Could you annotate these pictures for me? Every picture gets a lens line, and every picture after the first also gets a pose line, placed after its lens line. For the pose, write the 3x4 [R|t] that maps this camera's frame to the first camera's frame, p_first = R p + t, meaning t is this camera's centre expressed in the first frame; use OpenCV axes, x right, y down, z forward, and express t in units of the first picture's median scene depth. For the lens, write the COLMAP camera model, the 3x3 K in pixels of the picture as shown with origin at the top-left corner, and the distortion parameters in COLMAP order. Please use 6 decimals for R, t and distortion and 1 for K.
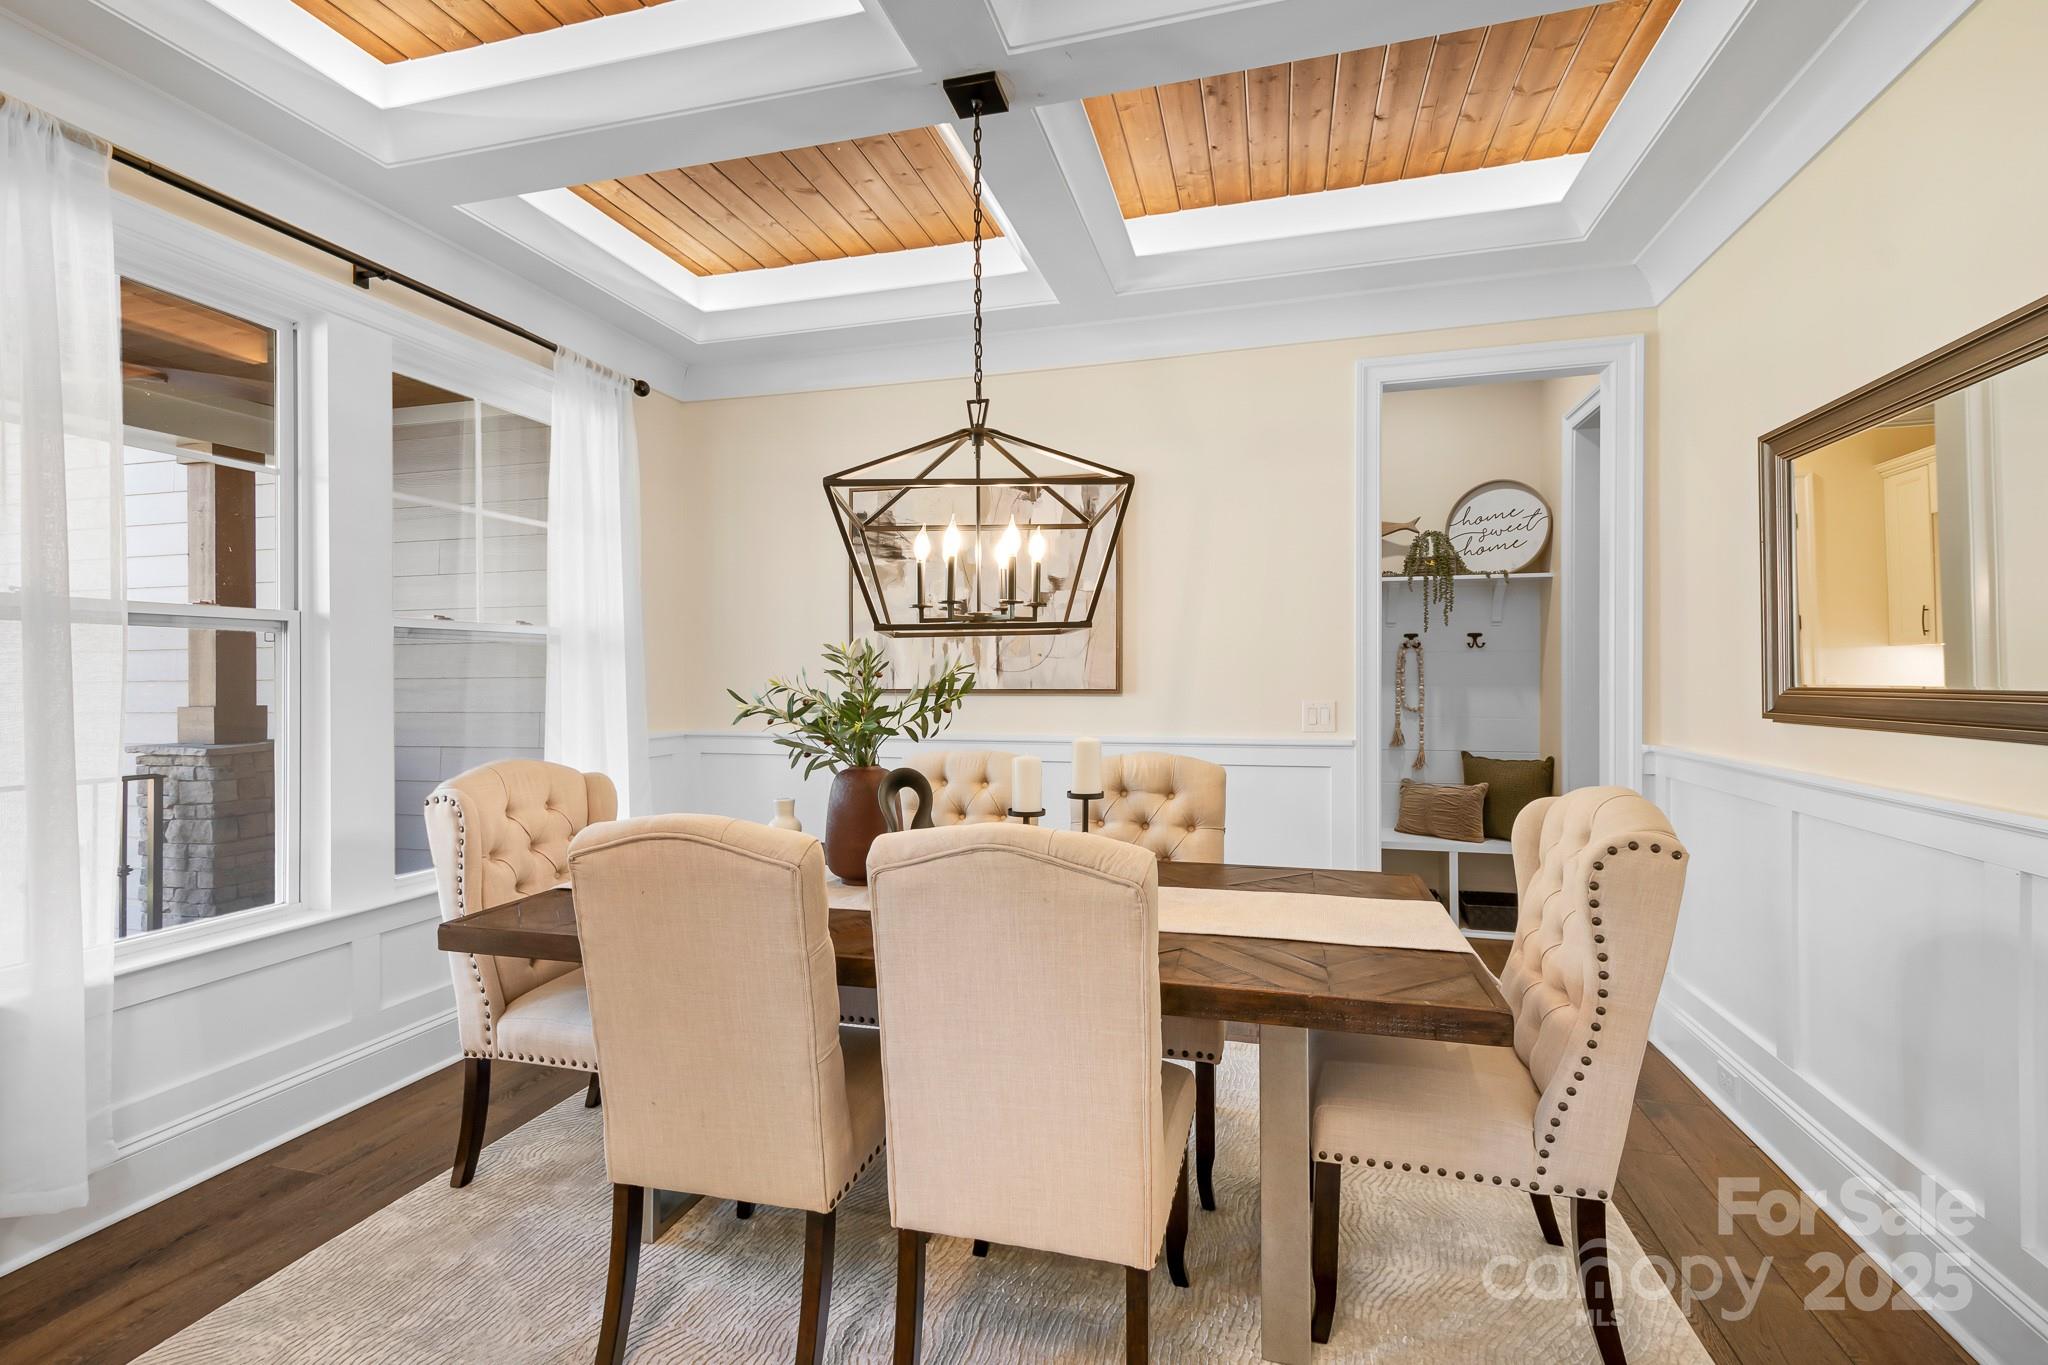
lens RADIAL K [[931.9, 0, 1022.3], [0, 931.9, 676.8], [0, 0, 1]] dist [0.001276, 0.000017]
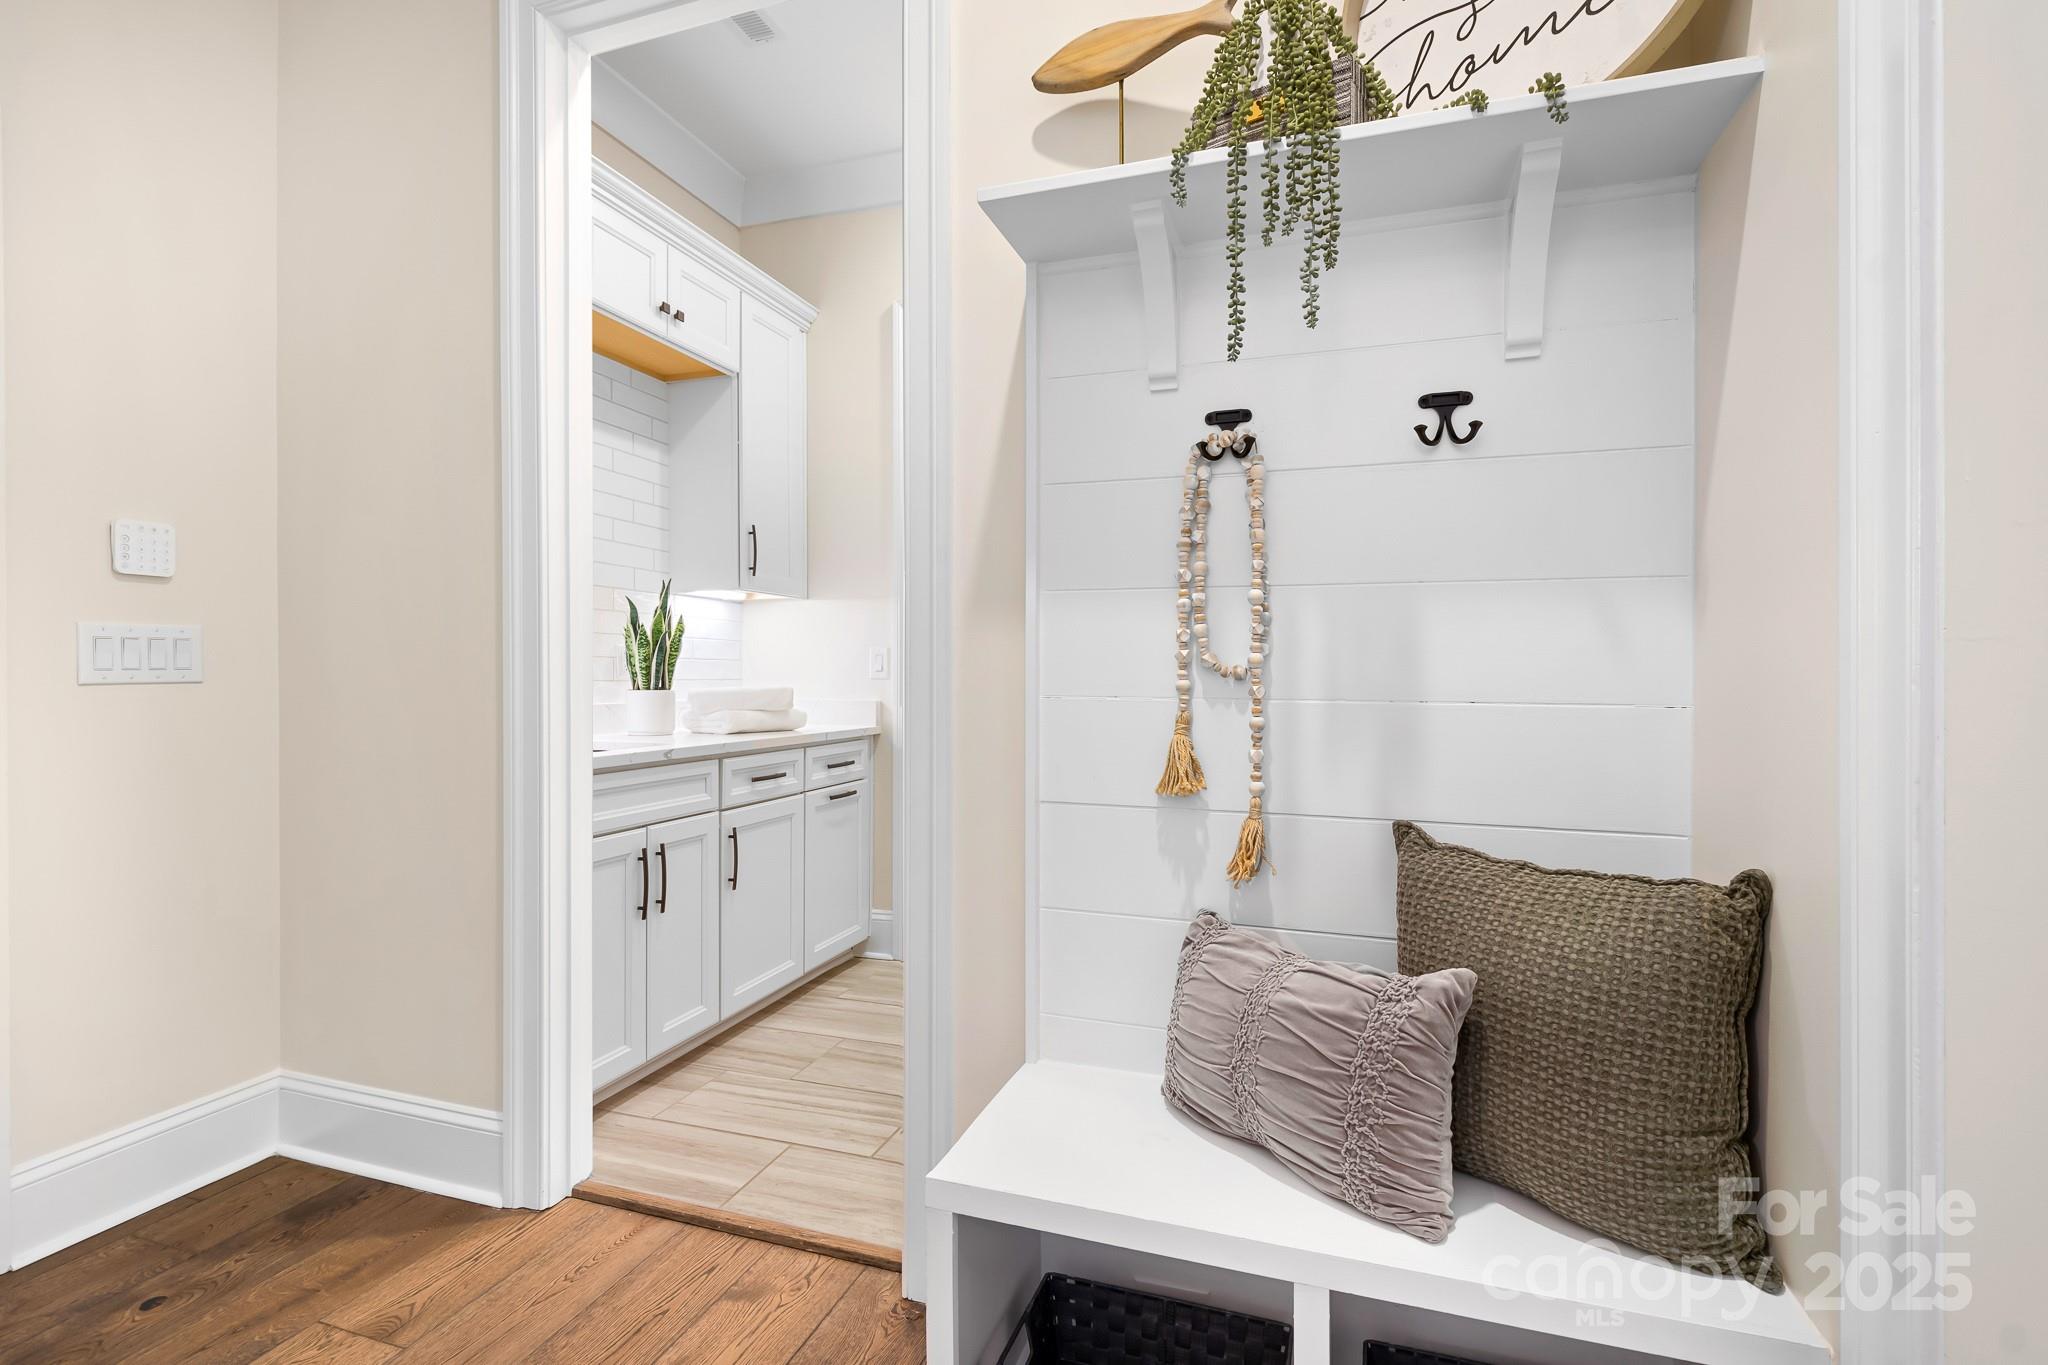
lens RADIAL K [[955.6, 0, 1035.5], [0, 955.6, 675.8], [0, 0, 1]] dist [-0.003673, -0.000704]
pose [[0.998214, 0.004325, -0.059579, 0.381610], [-0.004173, 0.999988, 0.002682, 0.036331], [0.059590, -0.002429, 0.998220, 0.711644]]
